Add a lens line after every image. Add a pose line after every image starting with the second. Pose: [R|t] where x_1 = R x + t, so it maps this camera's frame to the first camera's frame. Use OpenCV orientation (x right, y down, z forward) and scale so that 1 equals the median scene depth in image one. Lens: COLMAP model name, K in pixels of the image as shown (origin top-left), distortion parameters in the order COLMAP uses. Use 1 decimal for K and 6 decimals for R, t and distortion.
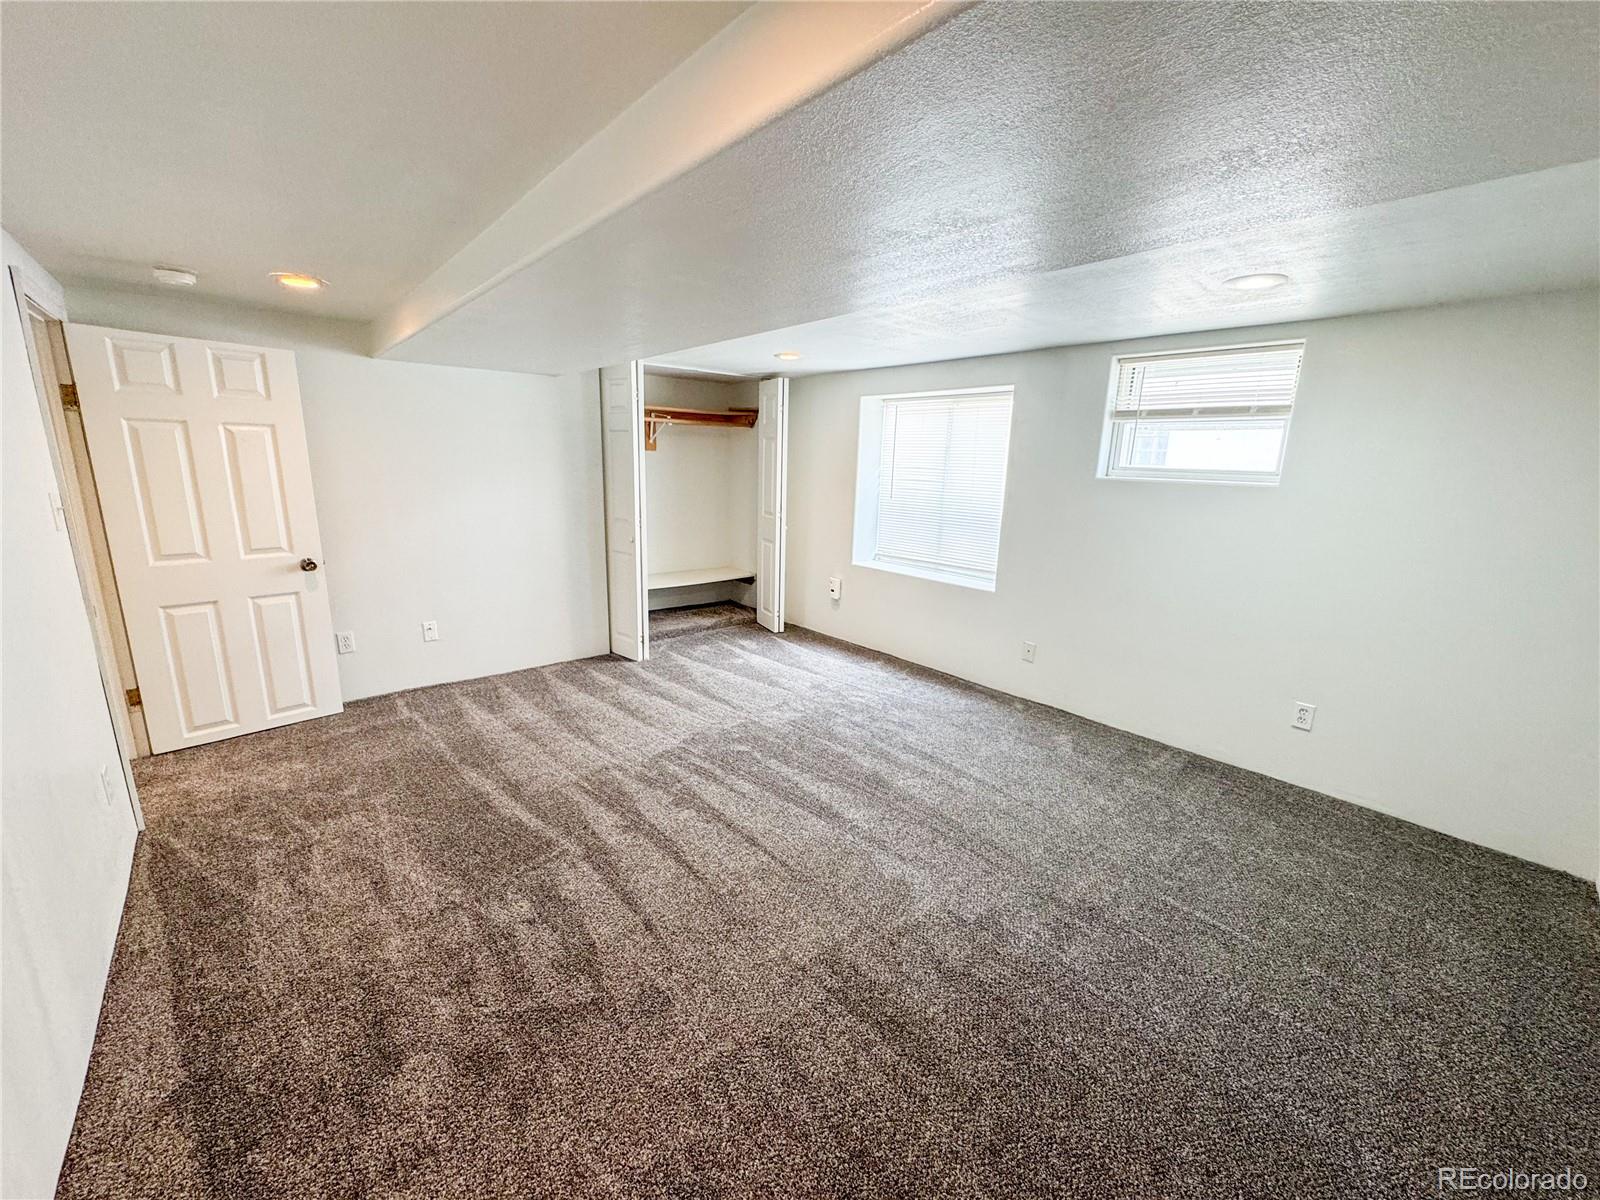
lens RADIAL K [[638.2, 0, 801.5], [0, 638.2, 598.6], [0, 0, 1]] dist [-0.002986, 0.000242]
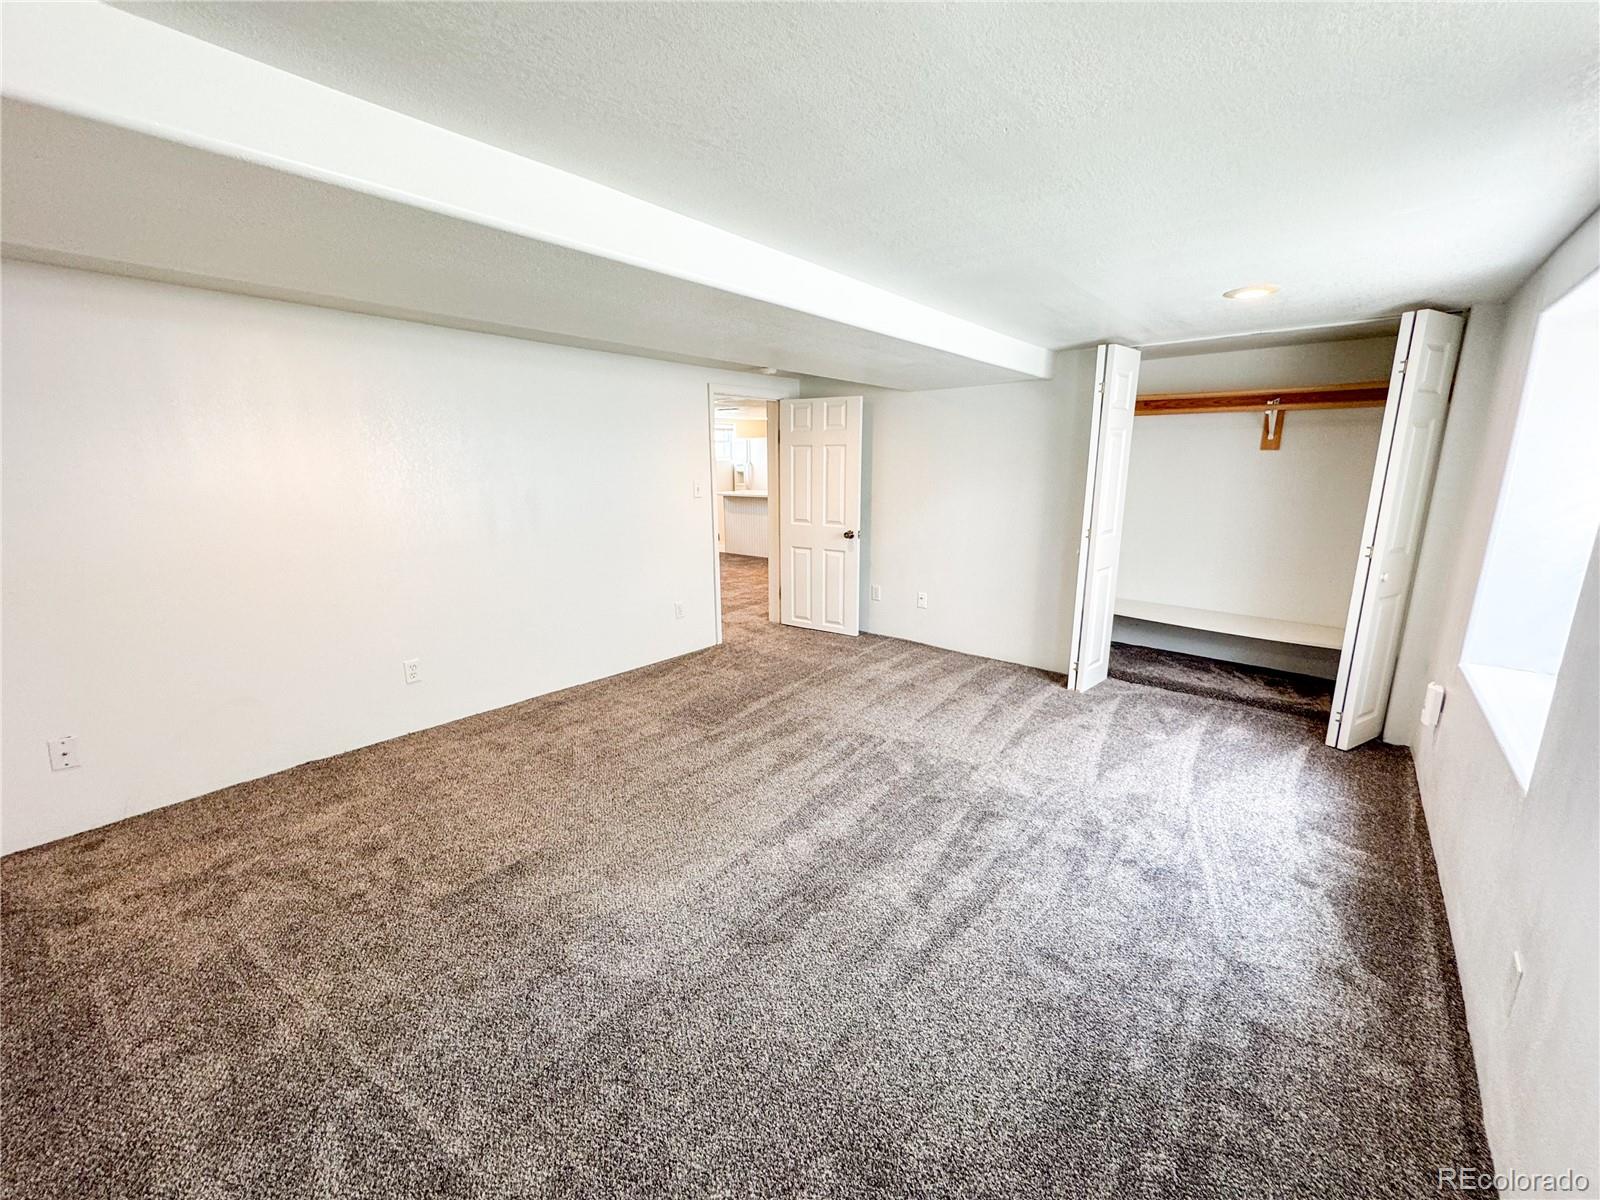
lens RADIAL K [[638.2, 0, 796.5], [0, 638.2, 600.8], [0, 0, 1]] dist [-0.002986, 0.000242]
pose [[0.134980, 0.188424, -0.972768, 0.664831], [-0.203675, 0.966064, 0.158864, -0.105539], [0.969689, 0.176685, 0.168777, 0.575169]]
